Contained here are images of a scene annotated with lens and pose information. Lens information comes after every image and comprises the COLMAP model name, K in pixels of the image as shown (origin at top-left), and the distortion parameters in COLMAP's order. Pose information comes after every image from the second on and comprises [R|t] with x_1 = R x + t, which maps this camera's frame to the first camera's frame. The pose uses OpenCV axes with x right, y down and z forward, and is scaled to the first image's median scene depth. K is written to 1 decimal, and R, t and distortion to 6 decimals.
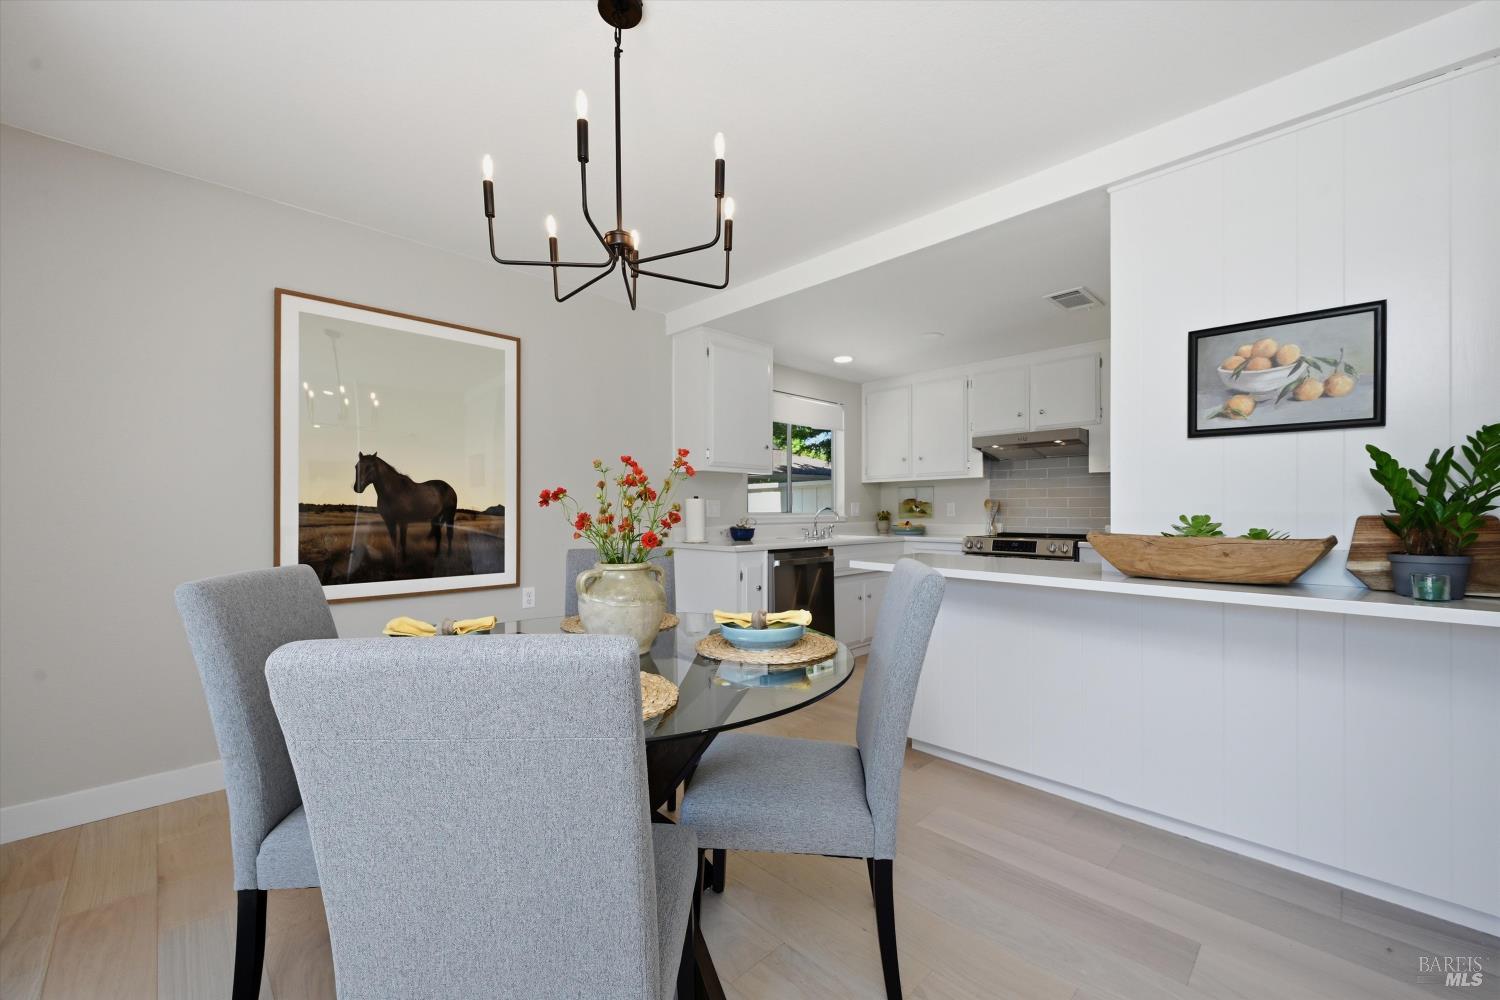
lens RADIAL K [[597.0, 0, 759.7], [0, 597.0, 506.8], [0, 0, 1]] dist [-0.001971, -0.000067]
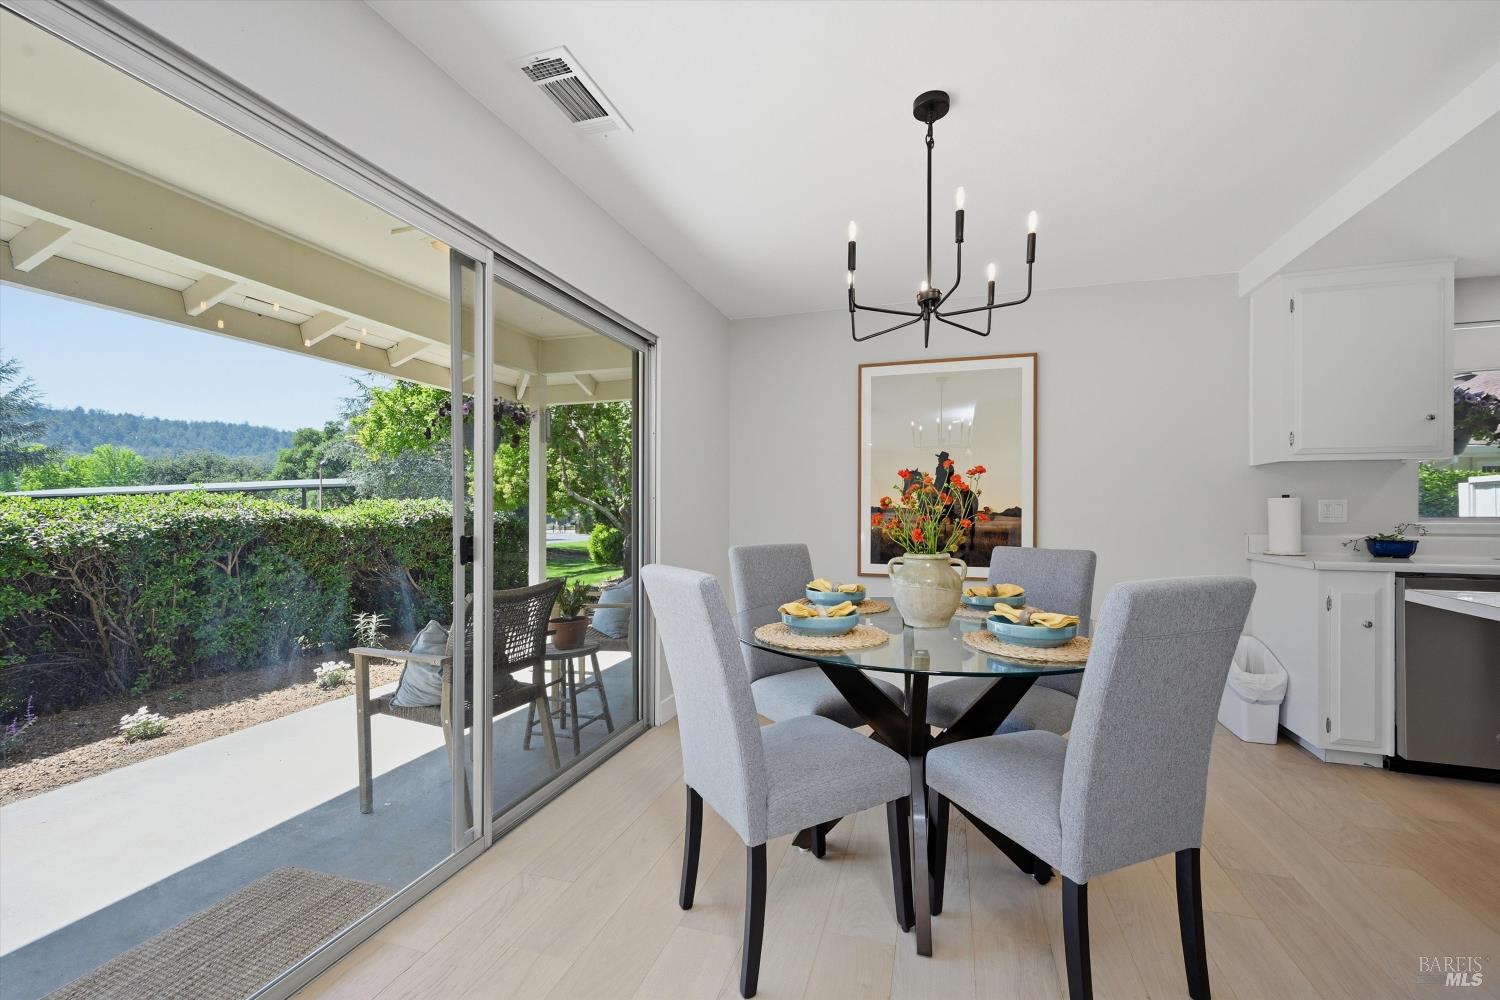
lens RADIAL K [[601.6, 0, 750.3], [0, 601.6, 509.9], [0, 0, 1]] dist [-0.000078, 0.000181]
pose [[0.458488, 0.001084, -0.888700, 0.267932], [0.001780, 0.999996, 0.002138, -0.000818], [0.888699, -0.002562, 0.458484, 0.032648]]
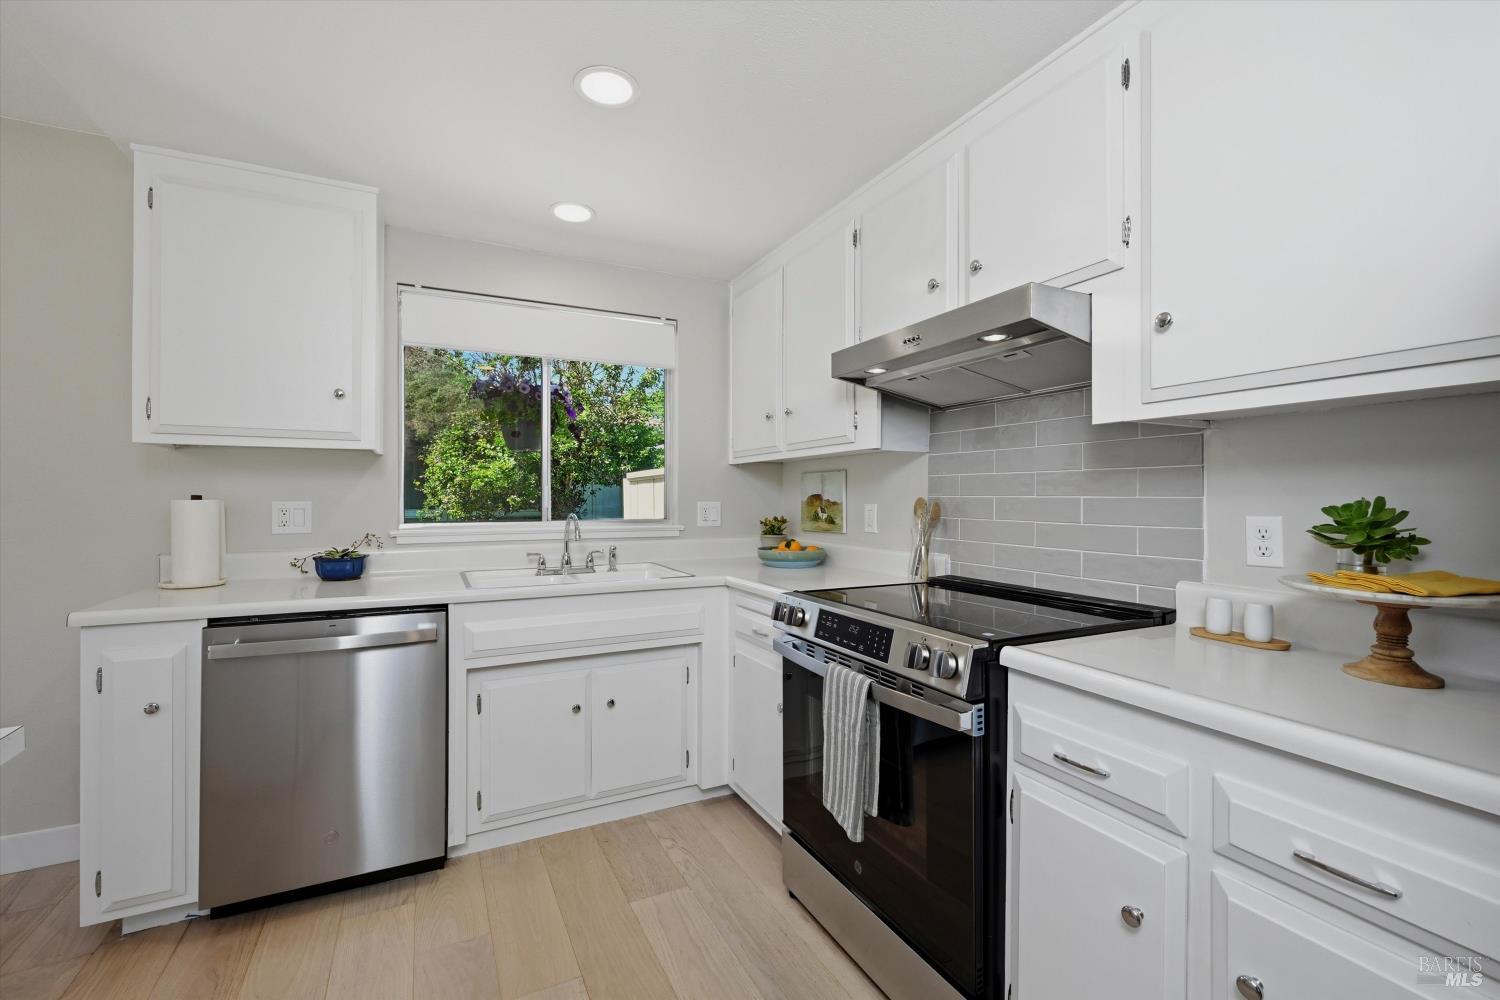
lens RADIAL K [[626.3, 0, 745.4], [0, 626.3, 494.2], [0, 0, 1]] dist [0.000433, 0.000140]
pose [[0.947059, 0.001808, -0.321054, 0.507835], [-0.001183, 0.999997, 0.002142, -0.020343], [0.321056, -0.001649, 0.947059, 0.647023]]
